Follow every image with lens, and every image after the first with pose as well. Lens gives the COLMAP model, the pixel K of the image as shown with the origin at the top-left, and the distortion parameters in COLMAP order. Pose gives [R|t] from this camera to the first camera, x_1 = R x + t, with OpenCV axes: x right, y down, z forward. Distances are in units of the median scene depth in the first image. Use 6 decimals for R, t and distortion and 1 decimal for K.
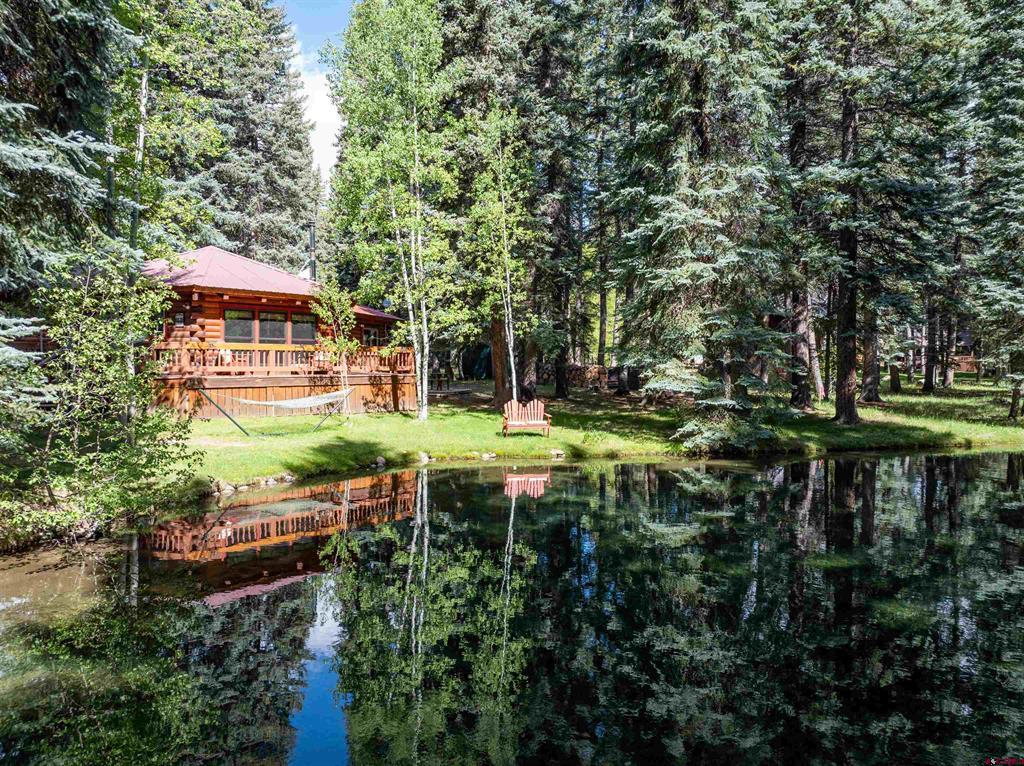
lens RADIAL K [[723.4, 0, 513.5], [0, 723.4, 366.2], [0, 0, 1]] dist [-0.070167, -0.001772]
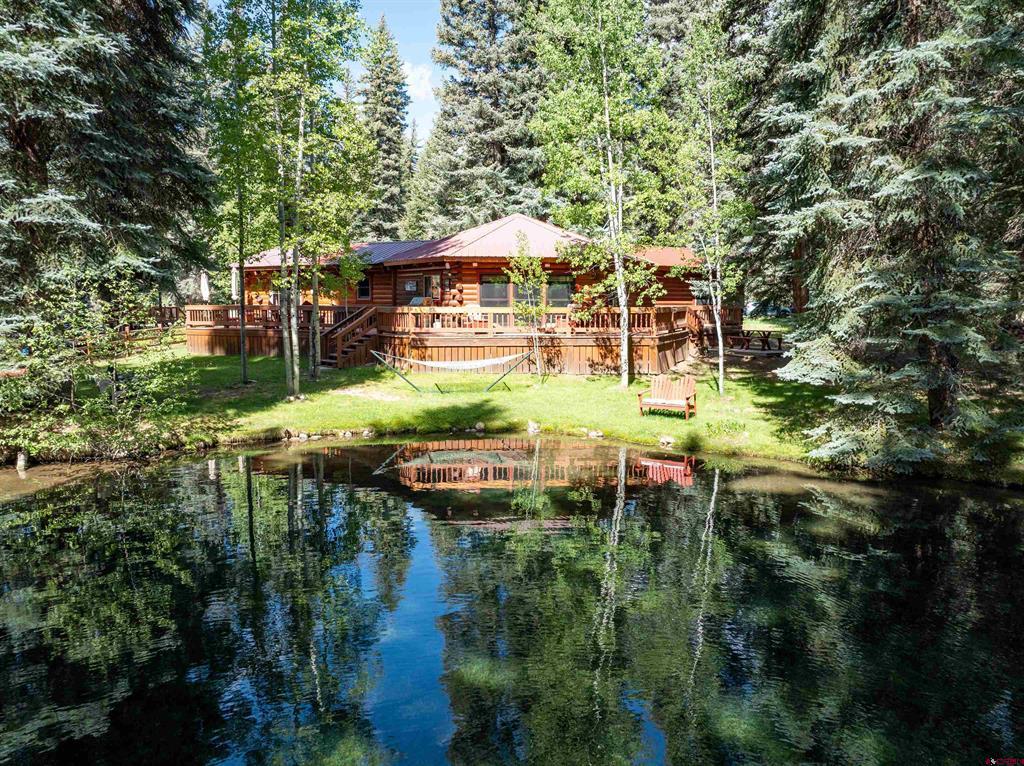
lens RADIAL K [[723.4, 0, 513.5], [0, 723.4, 366.2], [0, 0, 1]] dist [-0.070167, -0.001772]
pose [[0.710251, 0.061378, -0.701267, 0.447522], [-0.000259, 0.996214, 0.086931, -0.035834], [0.703948, -0.061561, 0.707578, 0.231095]]
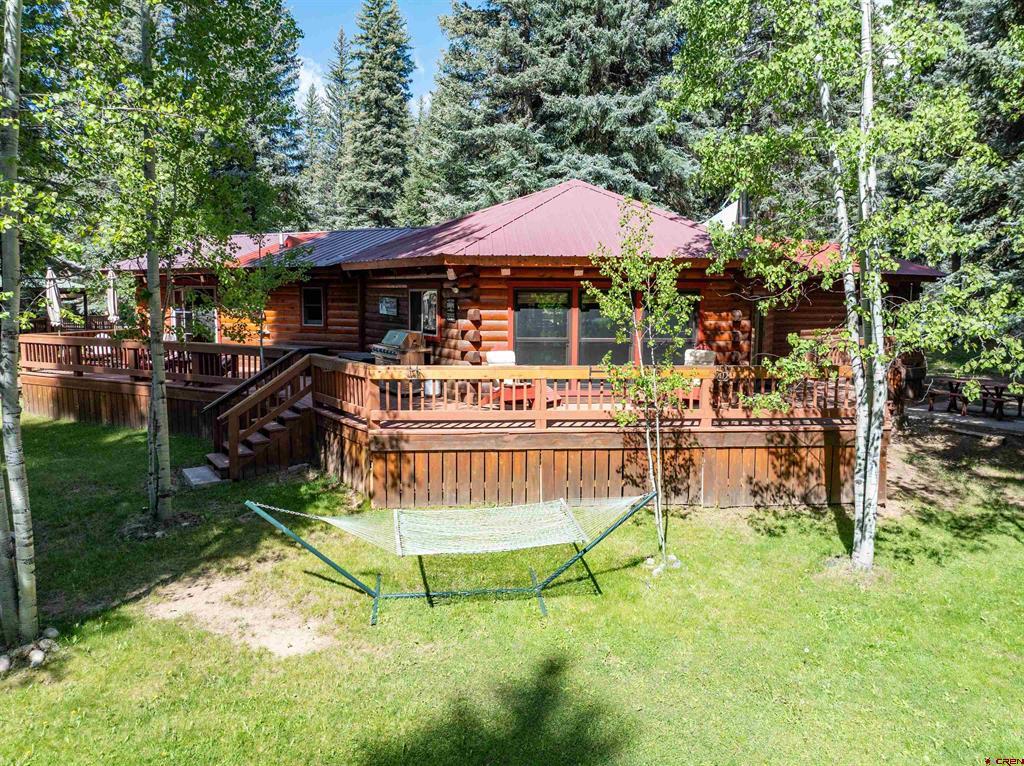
lens RADIAL K [[723.4, 0, 513.5], [0, 723.4, 366.2], [0, 0, 1]] dist [-0.070167, -0.001772]
pose [[0.697568, 0.072760, -0.712814, 0.011545], [-0.005029, 0.995303, 0.096674, -0.077581], [0.716501, -0.063851, 0.694658, 0.607907]]
